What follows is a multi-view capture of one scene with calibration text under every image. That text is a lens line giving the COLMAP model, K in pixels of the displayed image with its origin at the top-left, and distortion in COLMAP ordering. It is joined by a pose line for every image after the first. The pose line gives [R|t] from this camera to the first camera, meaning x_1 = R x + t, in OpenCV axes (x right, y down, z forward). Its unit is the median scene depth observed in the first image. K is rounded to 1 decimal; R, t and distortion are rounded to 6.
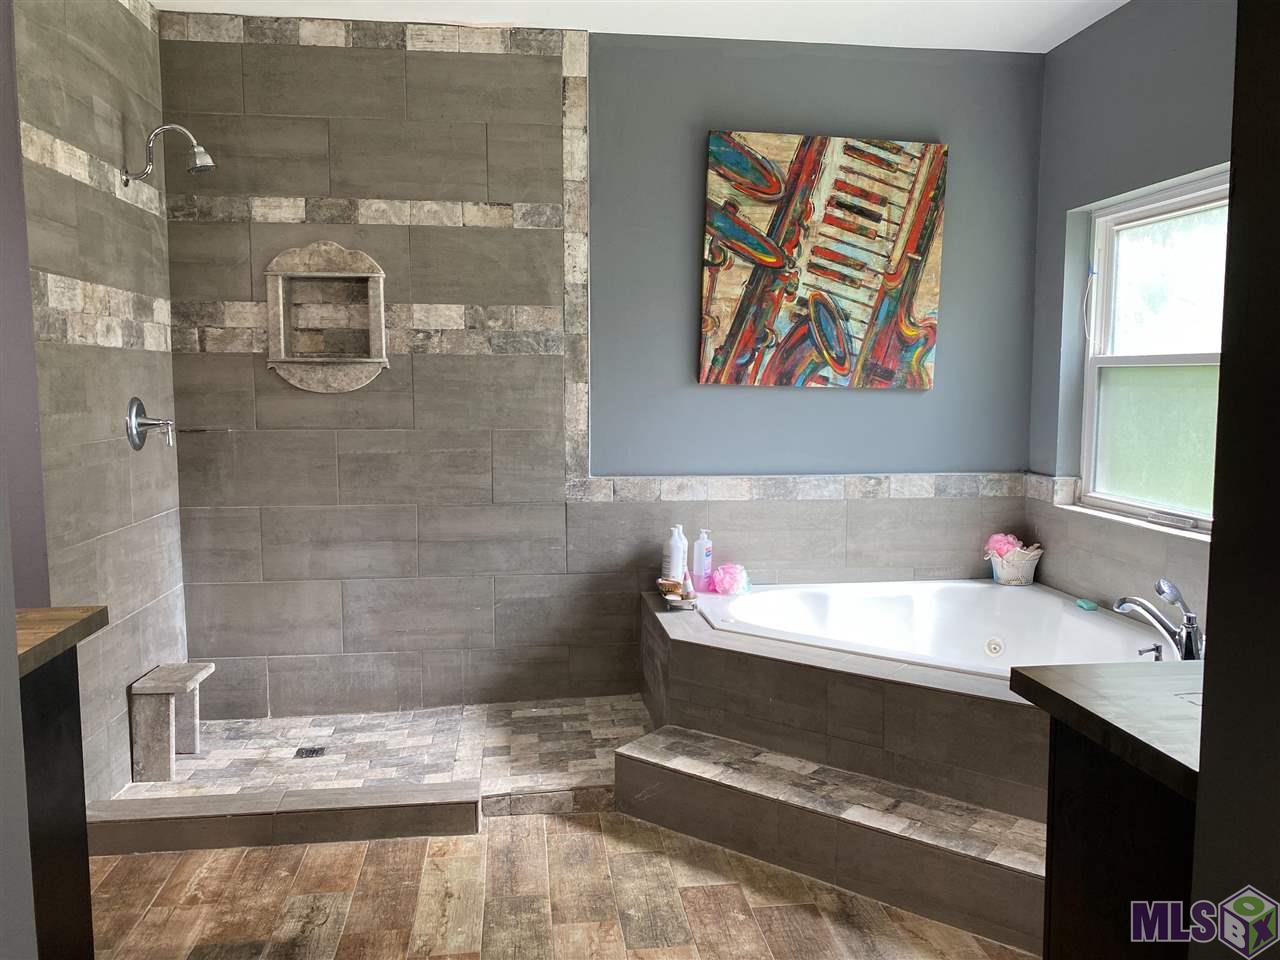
lens RADIAL K [[969.6, 0, 632.7], [0, 969.6, 483.3], [0, 0, 1]] dist [0.032737, -0.042023]
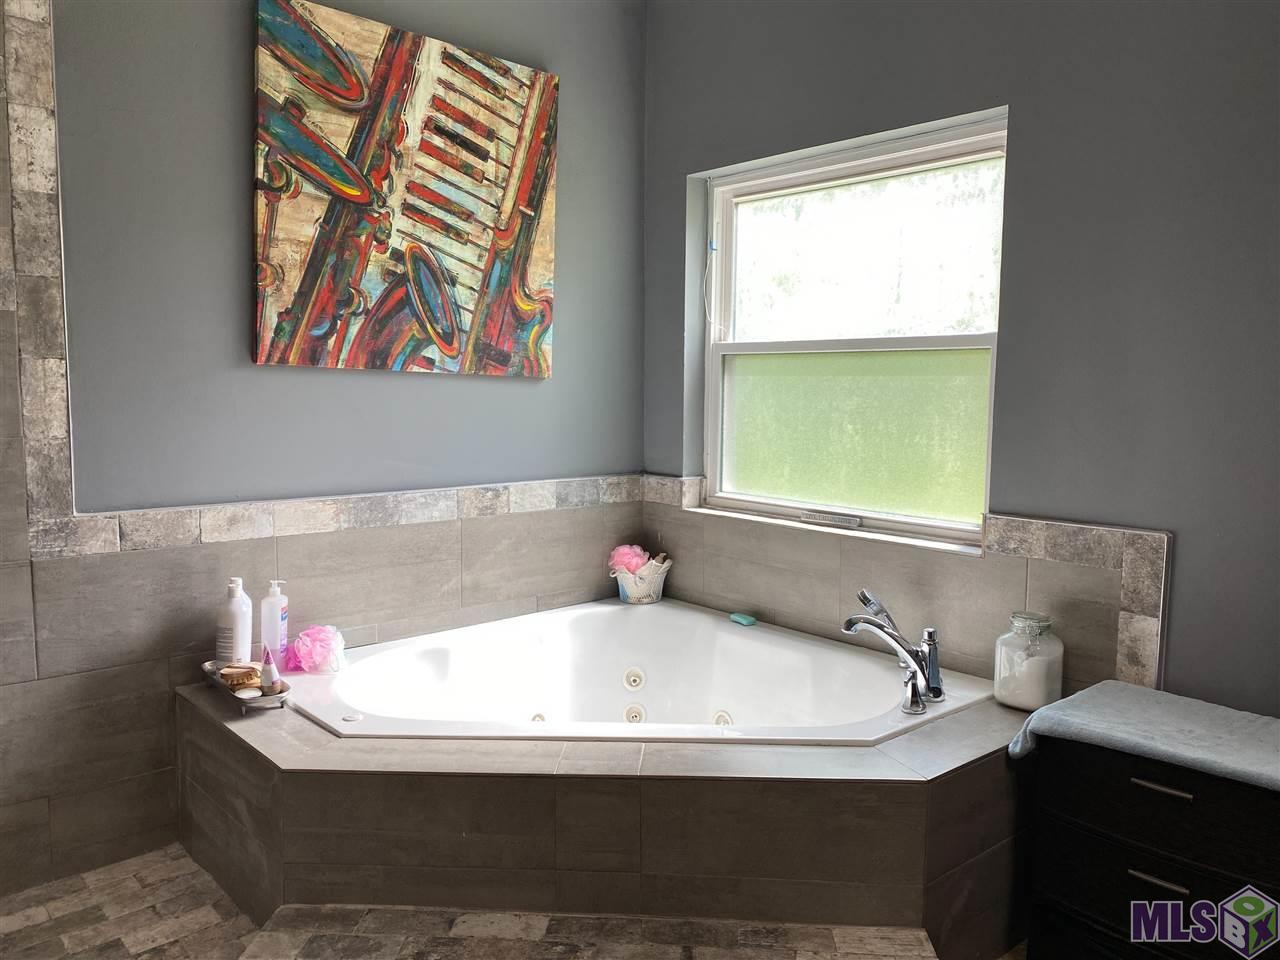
lens RADIAL K [[969.6, 0, 634.7], [0, 969.6, 475.8], [0, 0, 1]] dist [0.032737, -0.042023]
pose [[0.822799, -0.048270, 0.566279, -0.102094], [0.051159, 0.998632, 0.010790, -0.019620], [-0.566025, 0.020092, 0.824143, 0.299334]]
